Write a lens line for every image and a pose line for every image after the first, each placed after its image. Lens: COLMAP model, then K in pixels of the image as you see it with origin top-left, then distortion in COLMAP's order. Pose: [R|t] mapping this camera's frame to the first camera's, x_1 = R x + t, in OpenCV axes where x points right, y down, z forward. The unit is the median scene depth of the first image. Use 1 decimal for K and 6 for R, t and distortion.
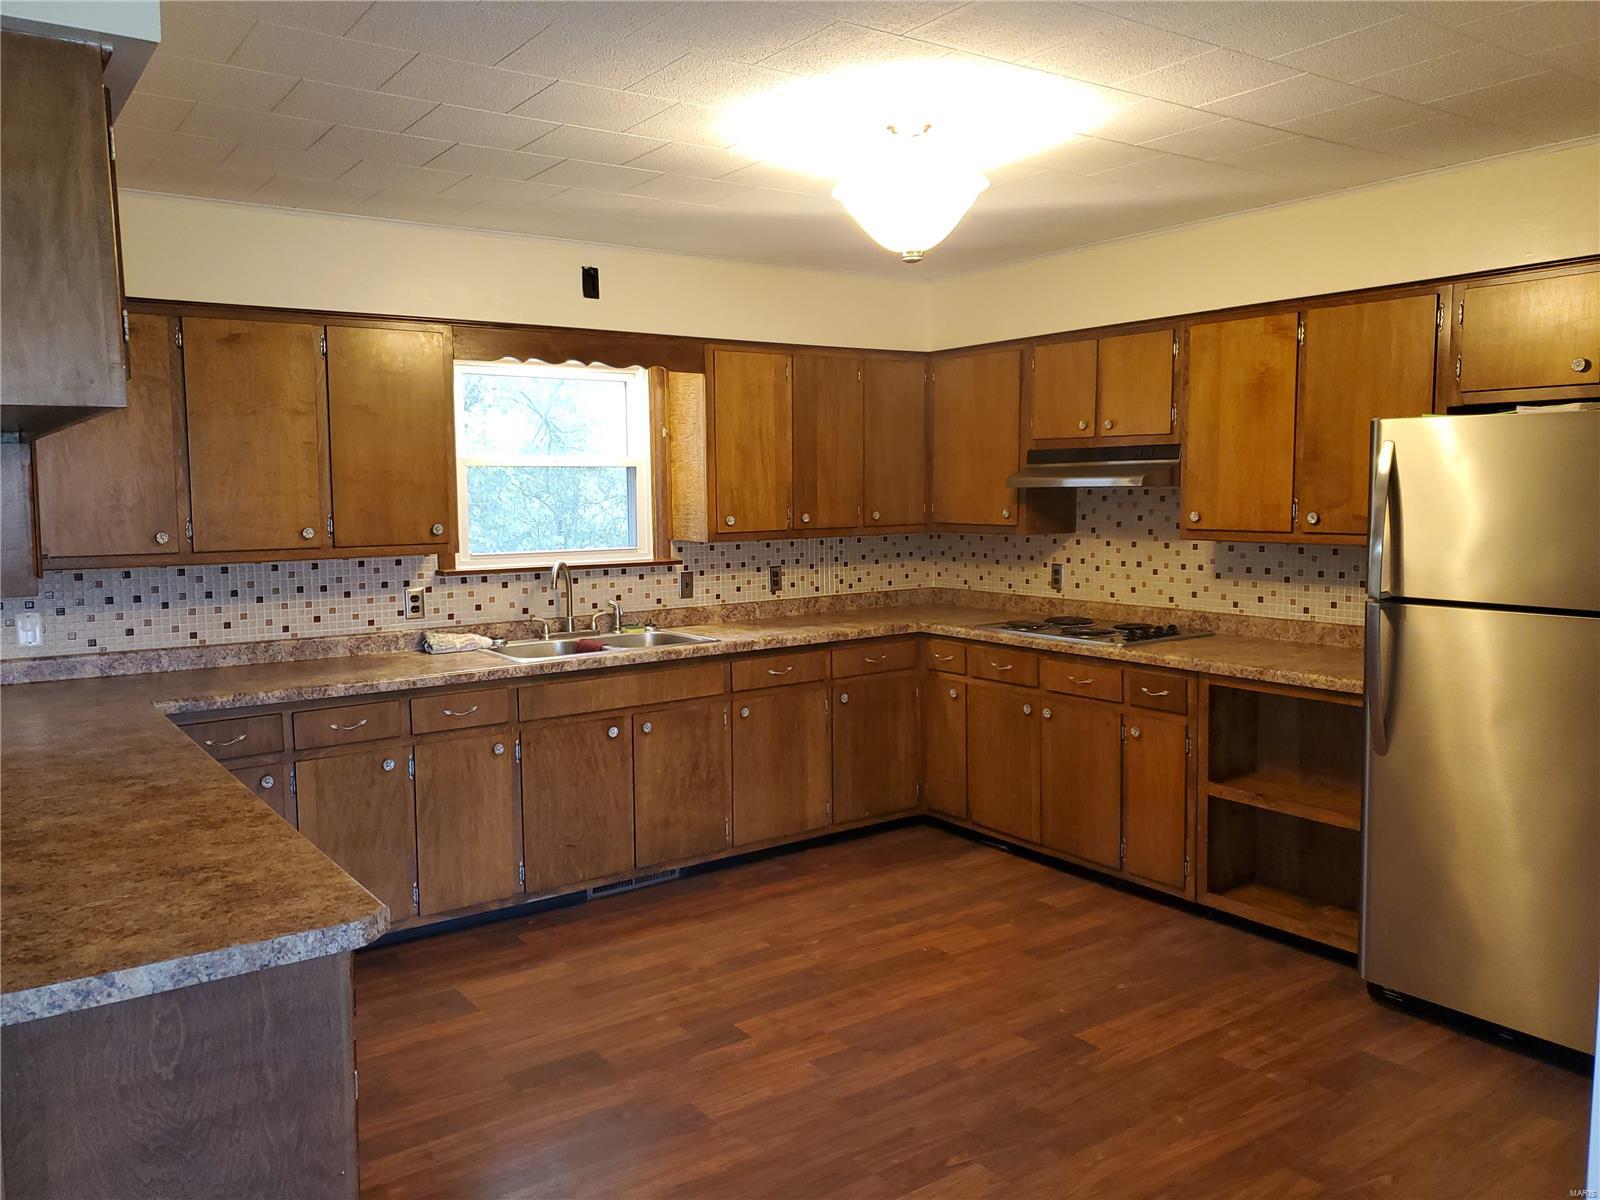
lens RADIAL K [[1232.7, 0, 799.9], [0, 1232.7, 603.7], [0, 0, 1]] dist [0.044288, -0.021450]
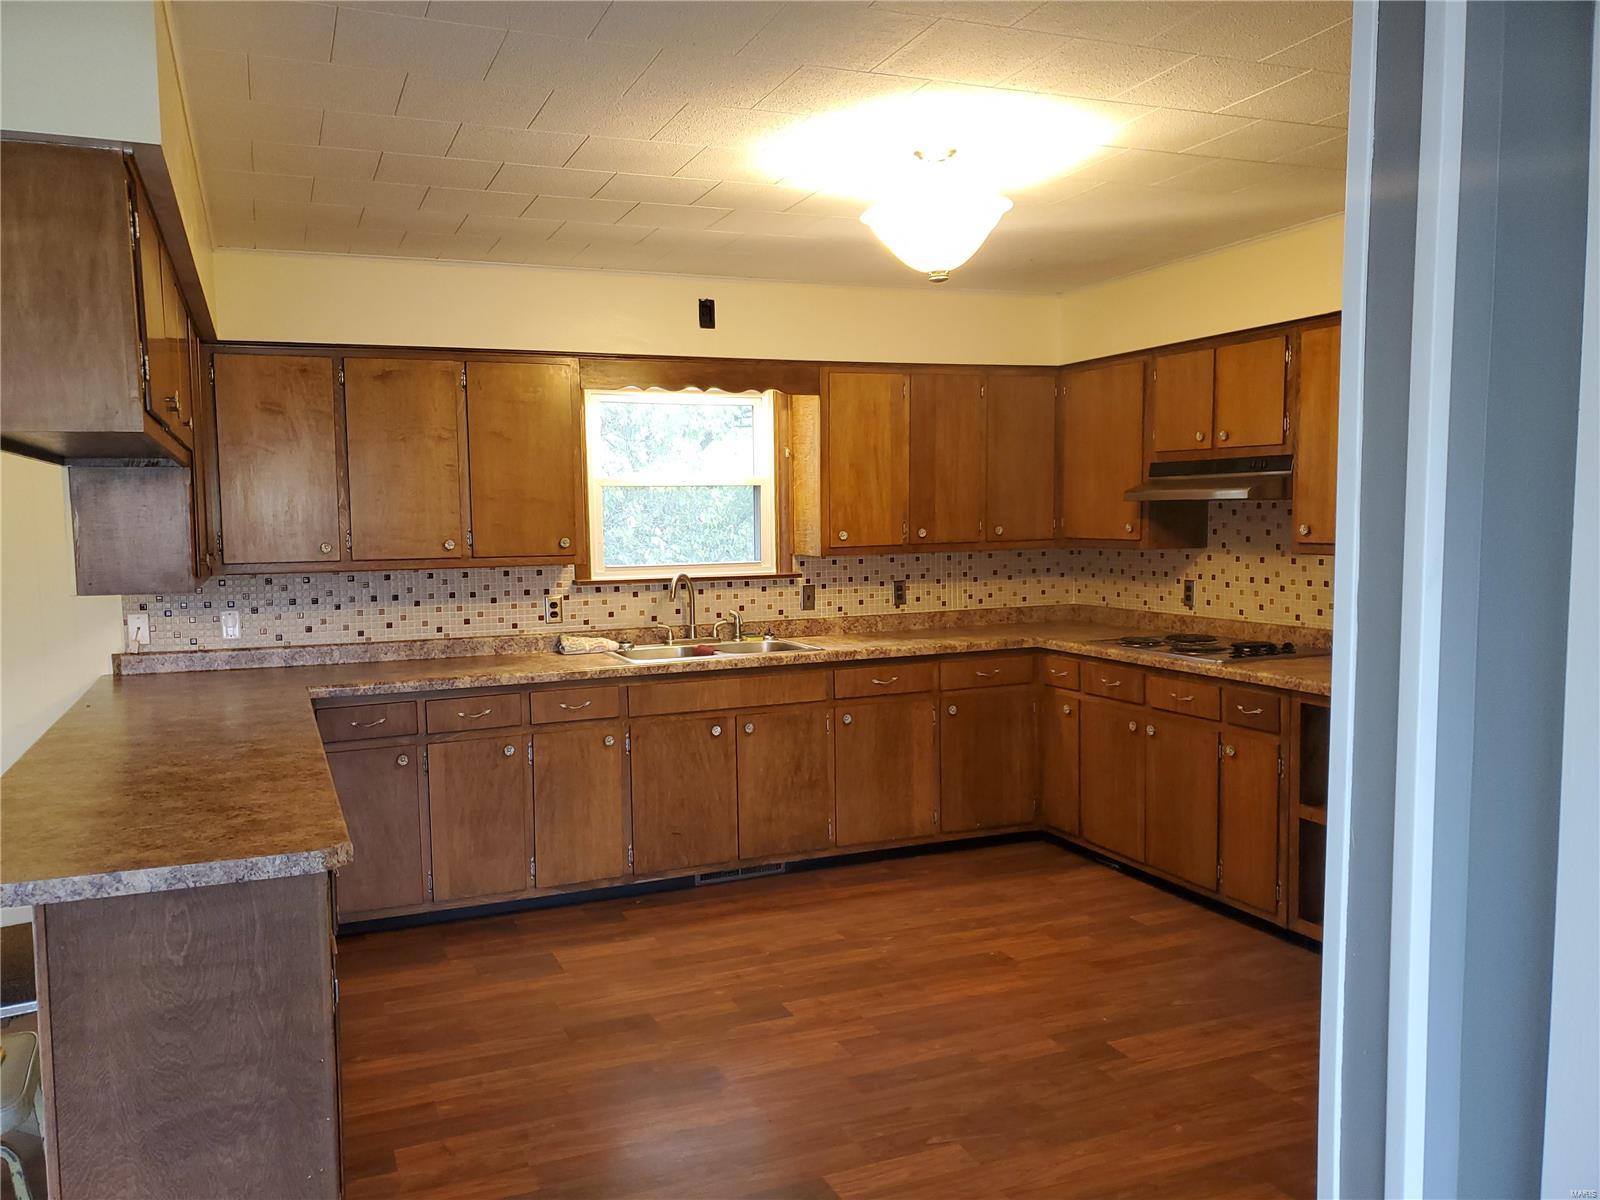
lens RADIAL K [[1232.7, 0, 765.9], [0, 1232.7, 626.3], [0, 0, 1]] dist [0.044288, -0.021450]
pose [[0.972951, 0.017021, -0.230386, 0.142472], [-0.017127, 0.999852, 0.001544, 0.010697], [0.230378, 0.002444, 0.973098, -0.034939]]
